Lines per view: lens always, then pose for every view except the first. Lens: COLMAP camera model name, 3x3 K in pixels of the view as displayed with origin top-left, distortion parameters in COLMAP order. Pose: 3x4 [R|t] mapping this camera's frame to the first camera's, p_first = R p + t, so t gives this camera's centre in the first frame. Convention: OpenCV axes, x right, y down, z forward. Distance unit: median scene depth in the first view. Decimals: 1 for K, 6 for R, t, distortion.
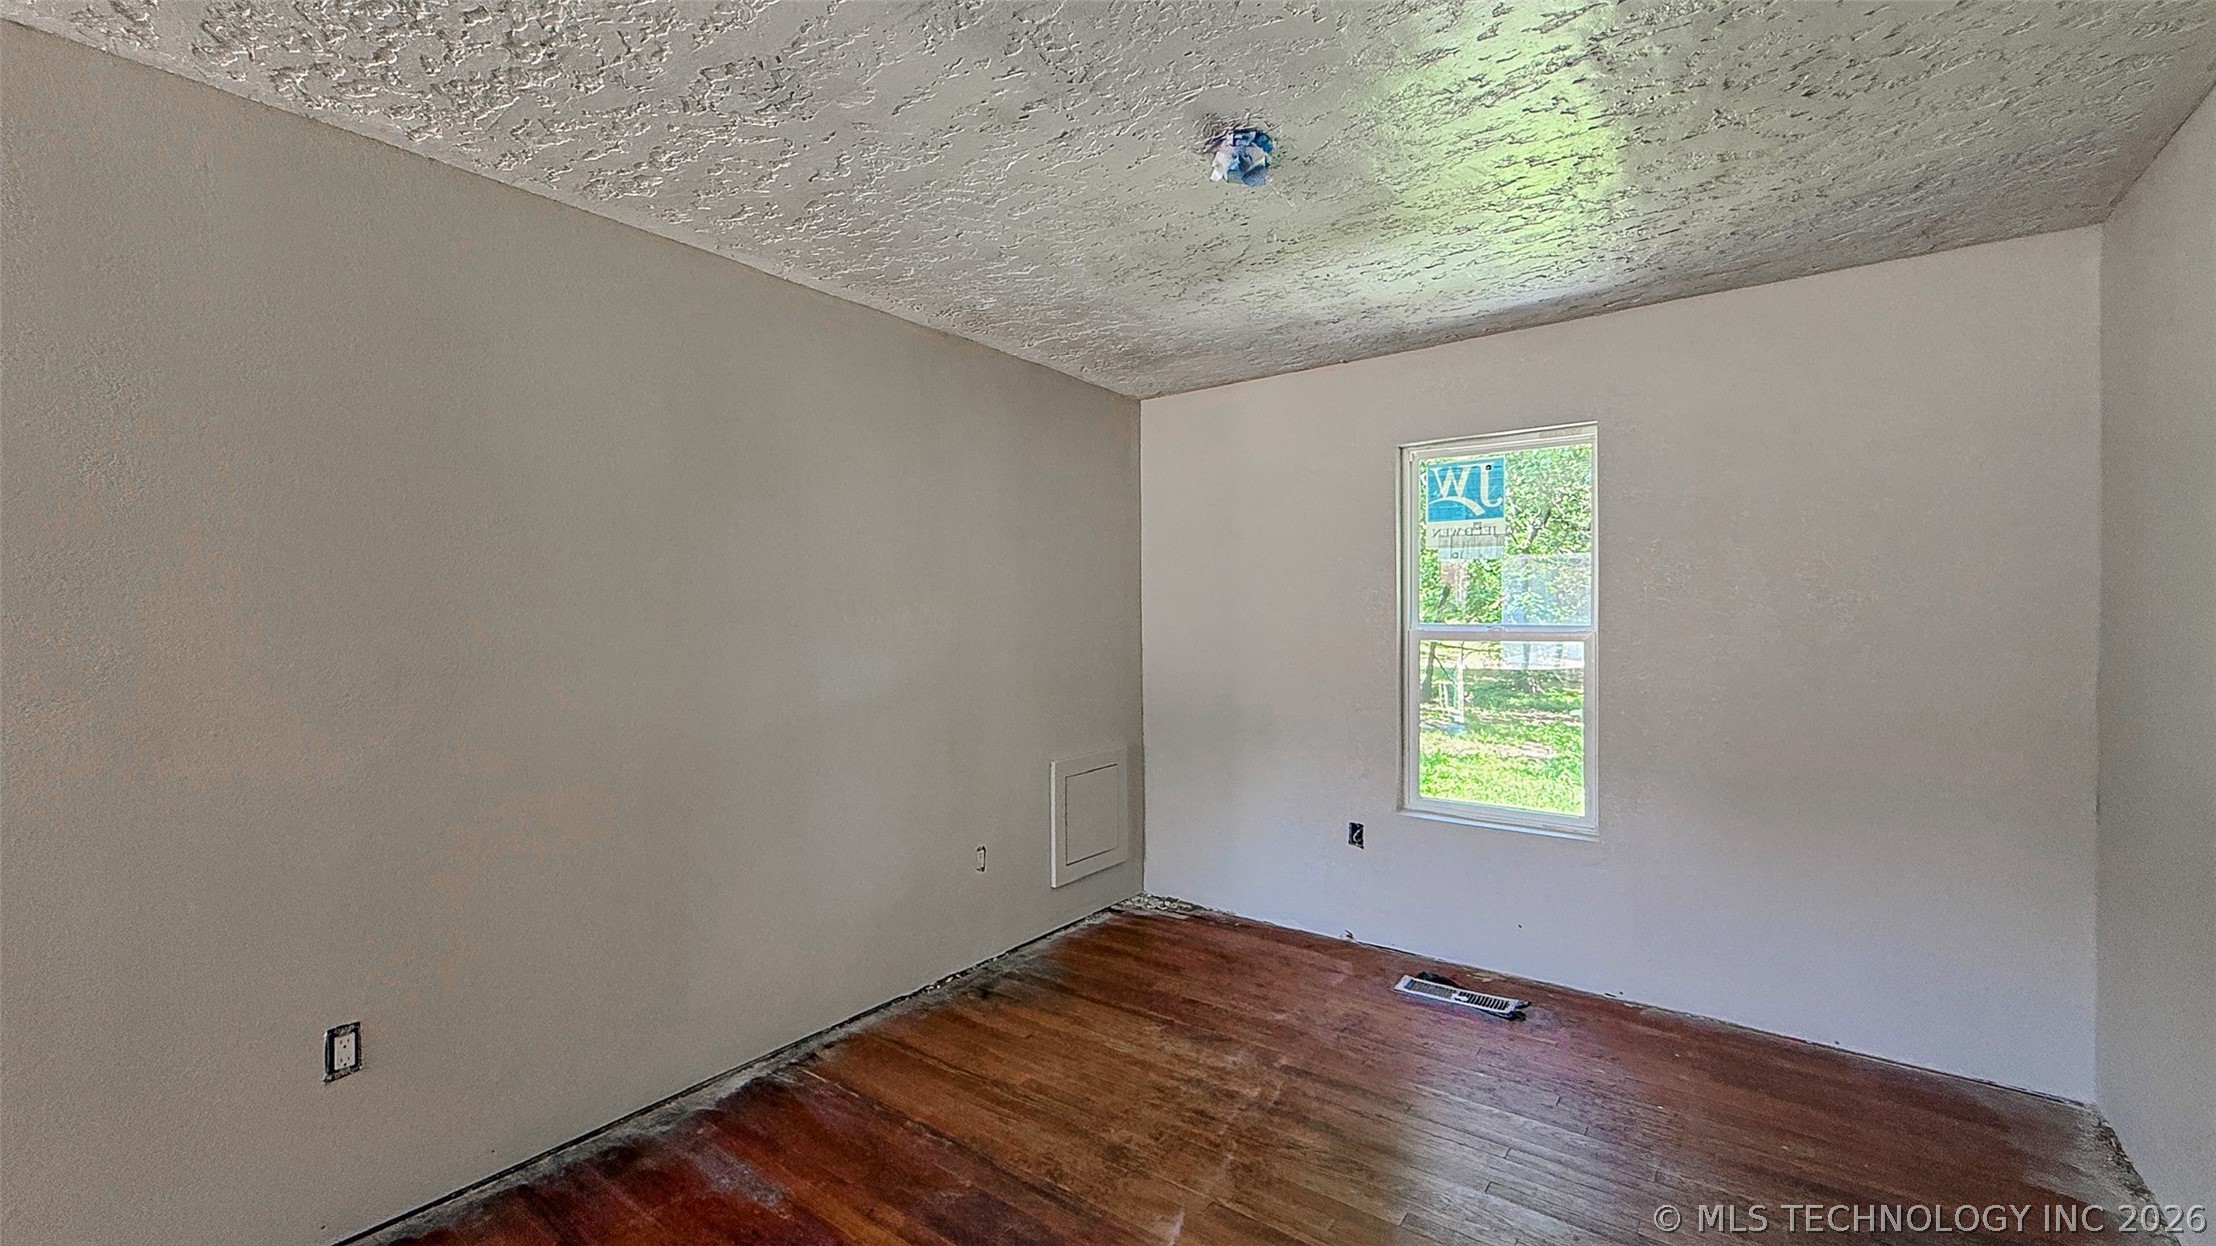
lens RADIAL K [[893.4, 0, 1100.3], [0, 893.4, 626.7], [0, 0, 1]] dist [0.000975, -0.000567]
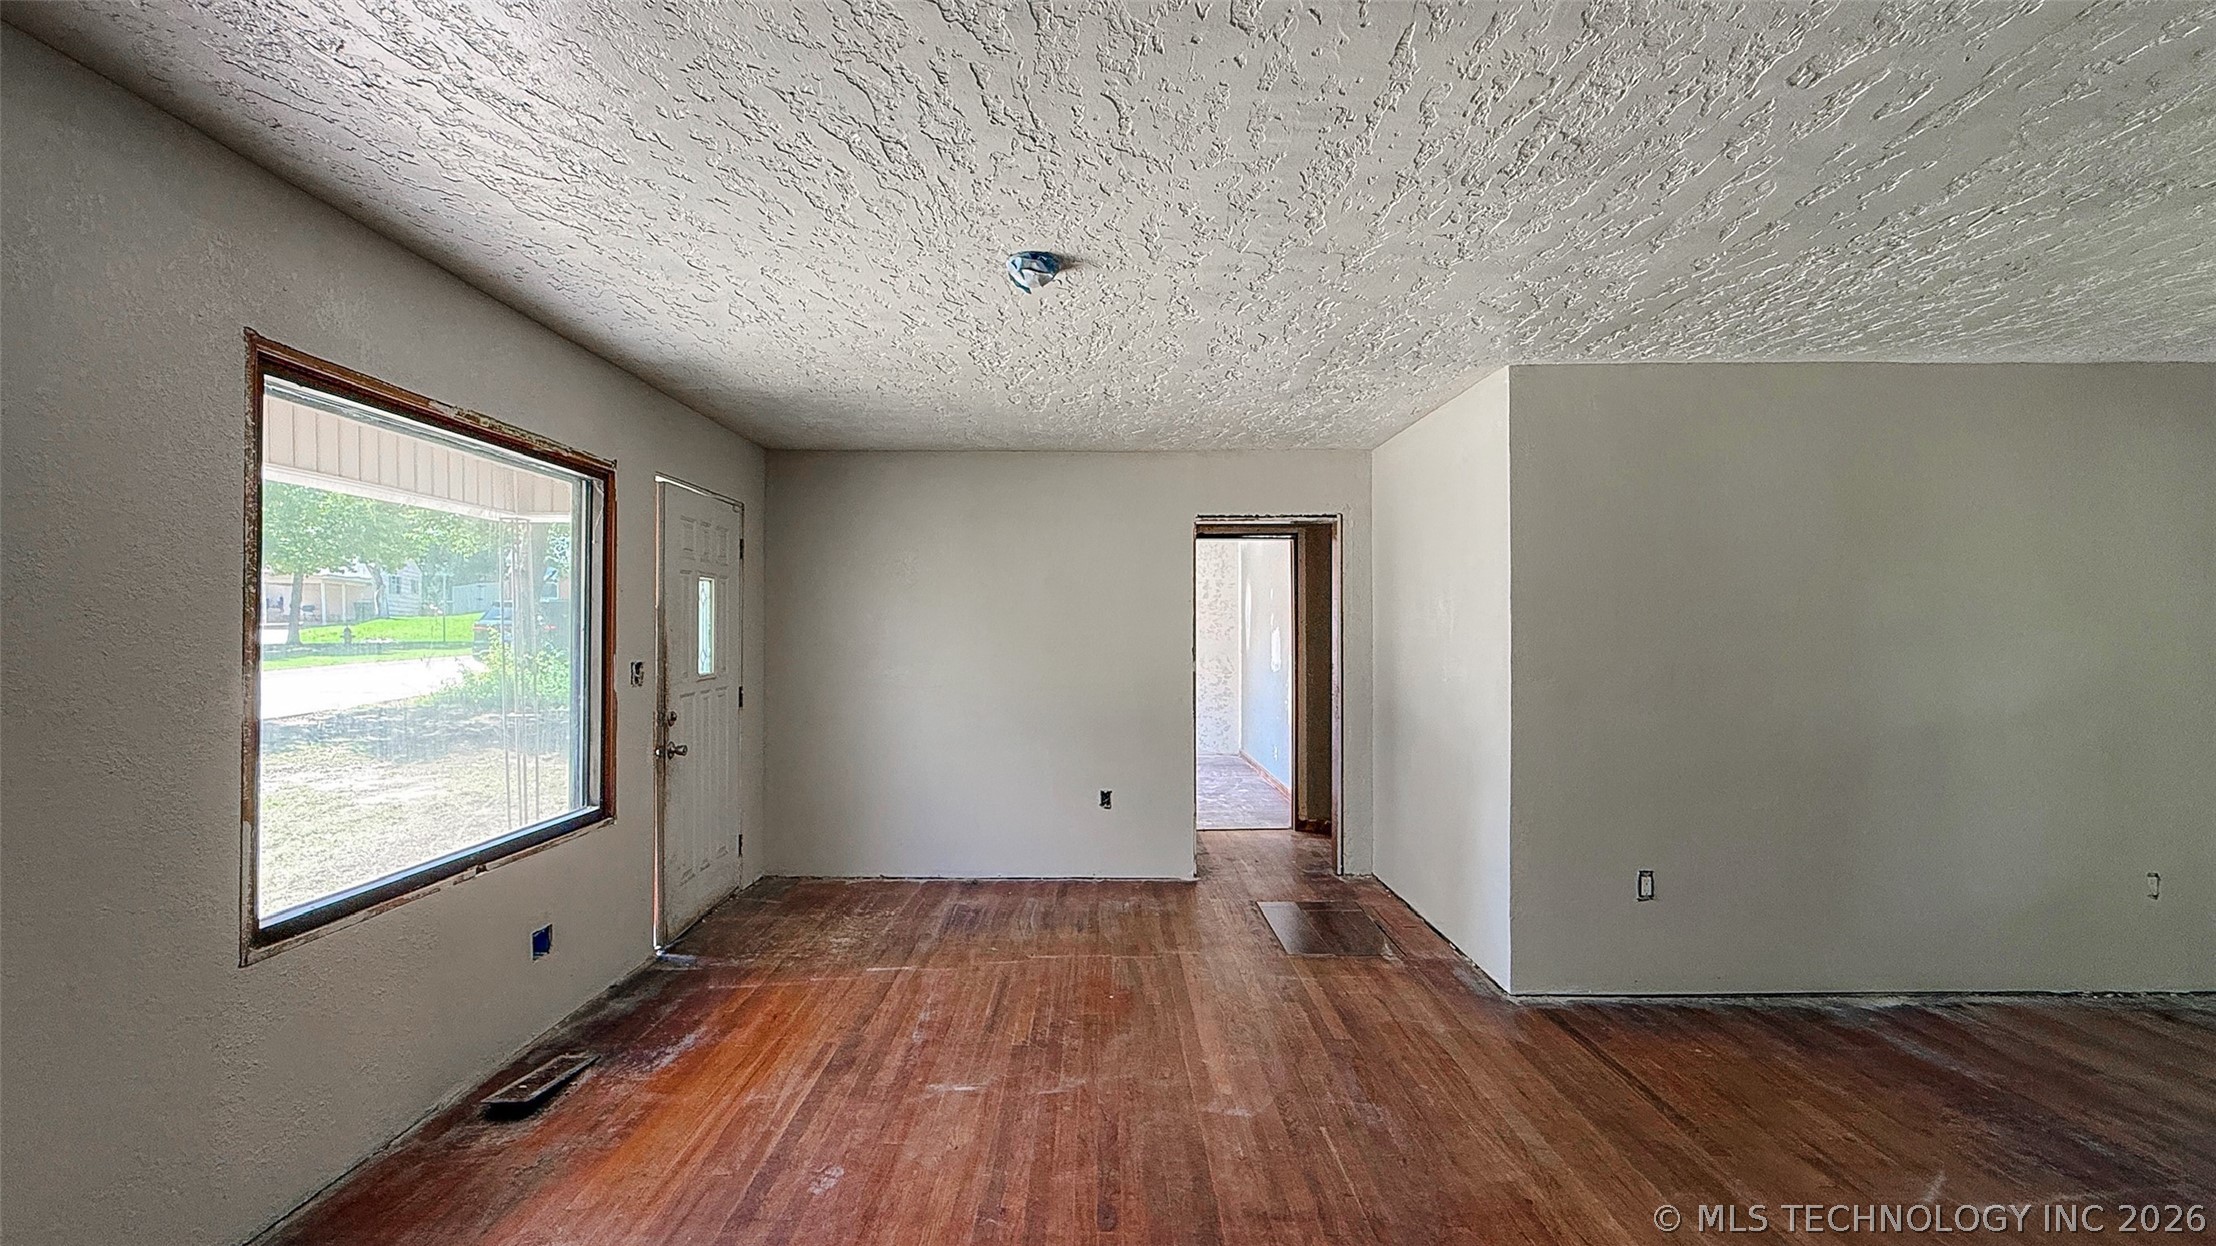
lens RADIAL K [[893.4, 0, 1106.5], [0, 893.4, 636.6], [0, 0, 1]] dist [0.000975, -0.000567]
pose [[0.612521, 0.005820, -0.790433, -0.064349], [-0.011168, 0.999937, -0.001292, 0.001071], [0.790375, 0.009619, 0.612548, -0.512126]]
